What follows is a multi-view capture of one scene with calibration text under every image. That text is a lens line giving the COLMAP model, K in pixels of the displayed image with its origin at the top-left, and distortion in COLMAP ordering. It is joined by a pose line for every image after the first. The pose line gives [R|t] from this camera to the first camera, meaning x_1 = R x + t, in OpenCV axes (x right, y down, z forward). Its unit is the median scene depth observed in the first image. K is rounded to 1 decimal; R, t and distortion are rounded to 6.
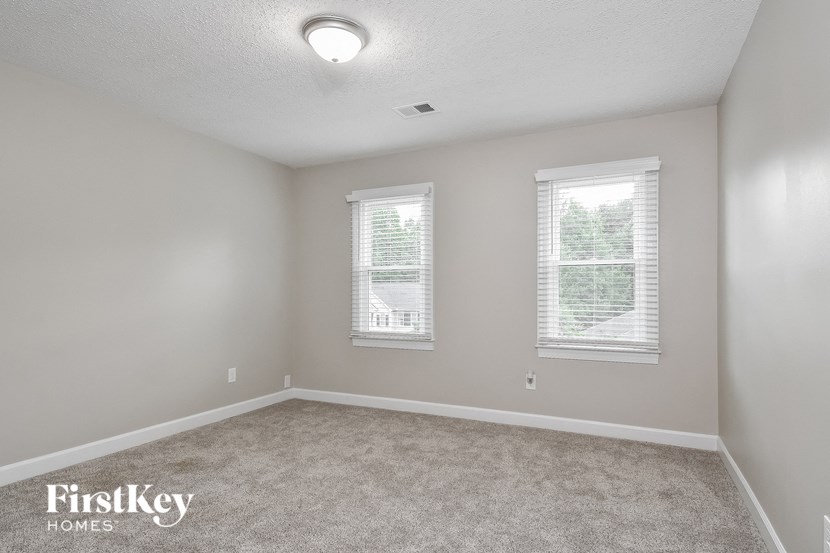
lens RADIAL K [[469.4, 0, 373.4], [0, 469.4, 288.2], [0, 0, 1]] dist [0.001306, 0.000065]
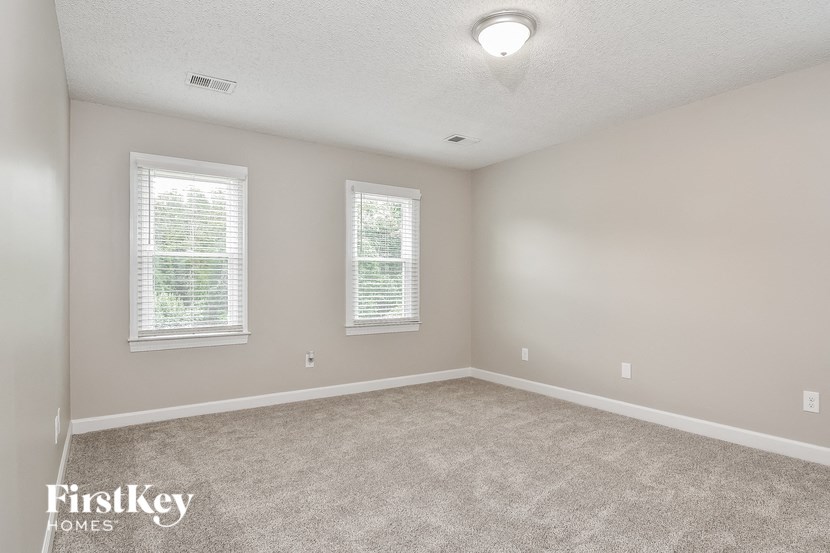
lens RADIAL K [[469.4, 0, 373.4], [0, 469.4, 288.2], [0, 0, 1]] dist [0.001306, 0.000065]
pose [[0.508724, -0.011618, 0.860851, -0.568132], [-0.005310, 0.999848, 0.016632, 0.002589], [-0.860913, -0.013033, 0.508585, 0.288755]]
